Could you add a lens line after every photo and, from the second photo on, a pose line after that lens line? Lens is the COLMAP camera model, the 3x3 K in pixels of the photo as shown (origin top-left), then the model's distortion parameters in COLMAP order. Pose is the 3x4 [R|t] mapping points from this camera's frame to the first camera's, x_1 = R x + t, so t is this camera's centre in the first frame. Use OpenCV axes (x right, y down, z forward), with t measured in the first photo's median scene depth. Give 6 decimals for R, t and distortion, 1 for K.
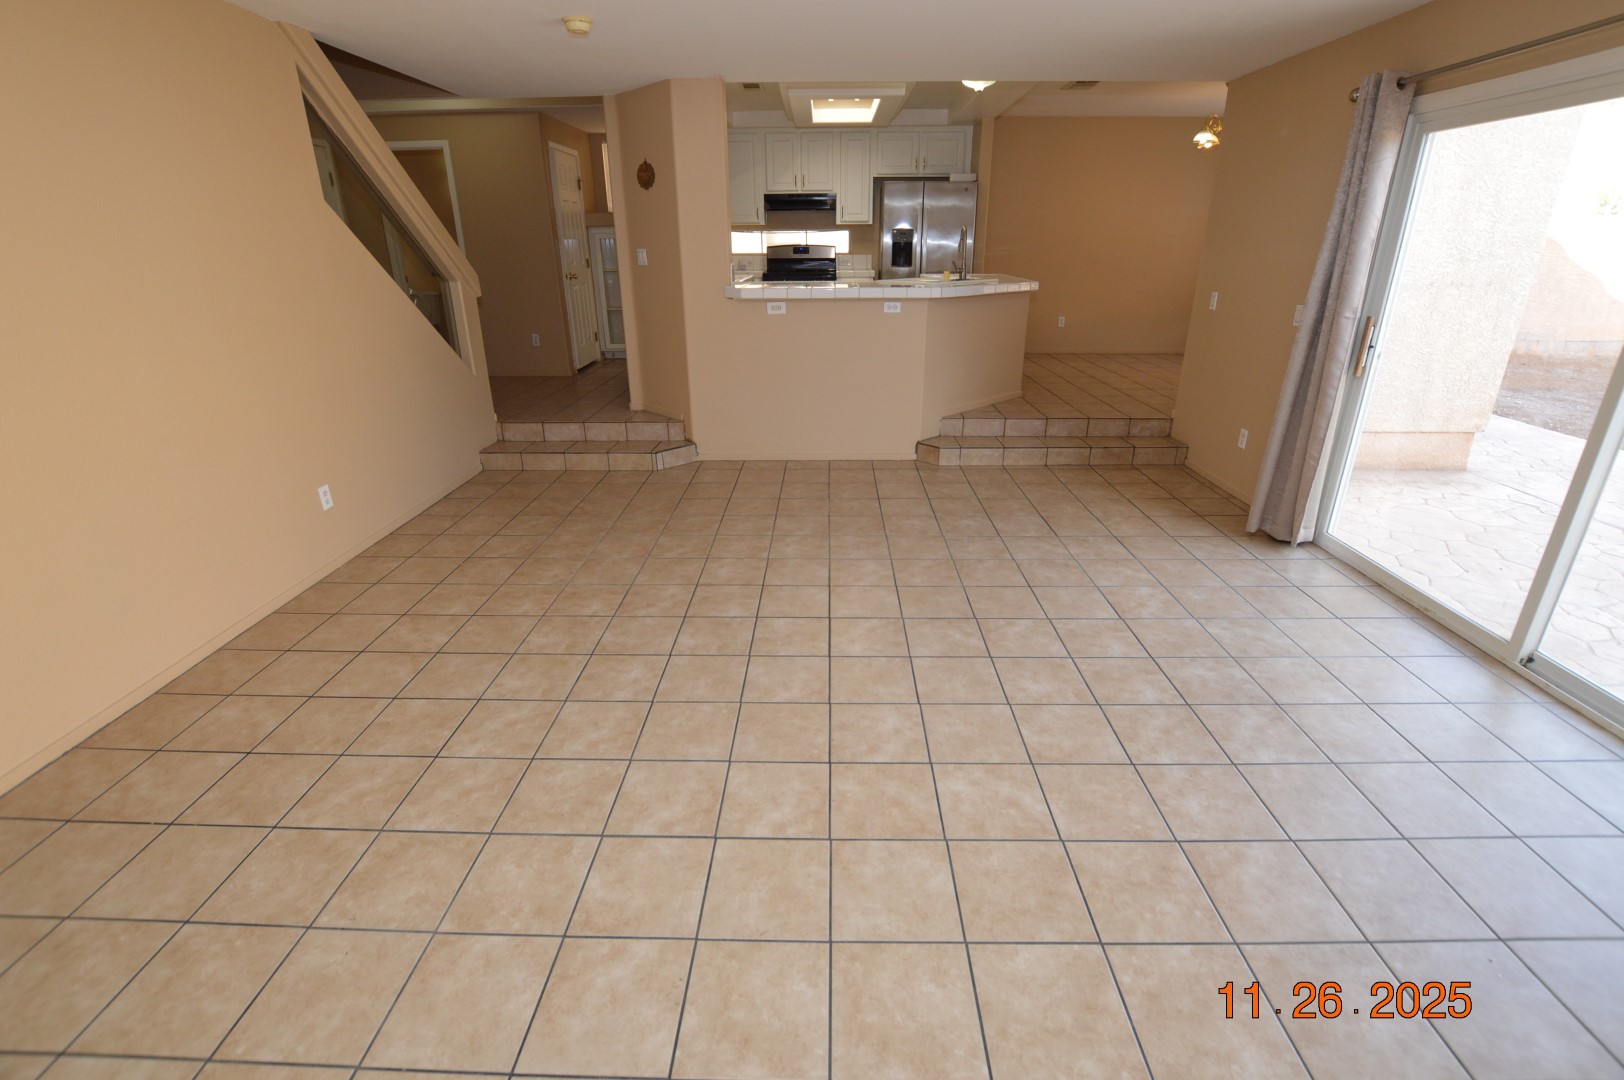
lens RADIAL K [[755.8, 0, 812.7], [0, 755.8, 536.9], [0, 0, 1]] dist [-0.006214, -0.001284]
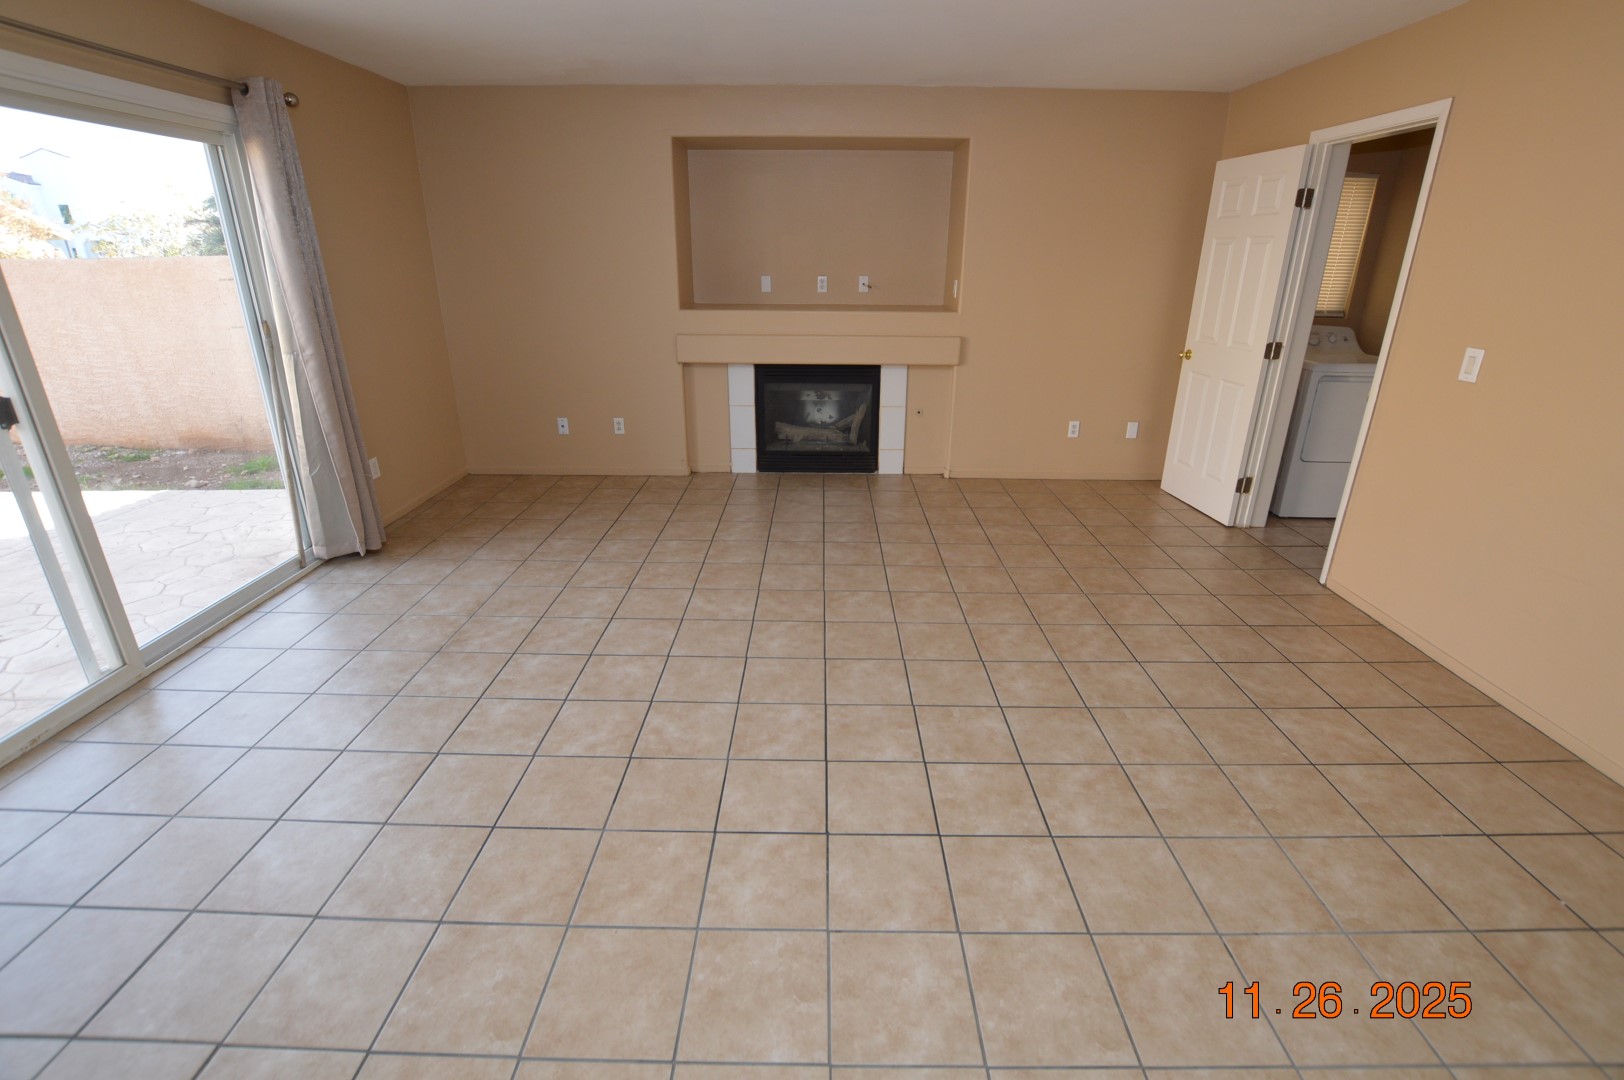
lens RADIAL K [[755.8, 0, 811.2], [0, 755.8, 538.0], [0, 0, 1]] dist [-0.006214, -0.001284]
pose [[-0.999973, 0.000811, -0.007329, 0.046092], [-0.004338, 0.739021, 0.673668, -0.604735], [0.005963, 0.673681, -0.738998, 1.528161]]
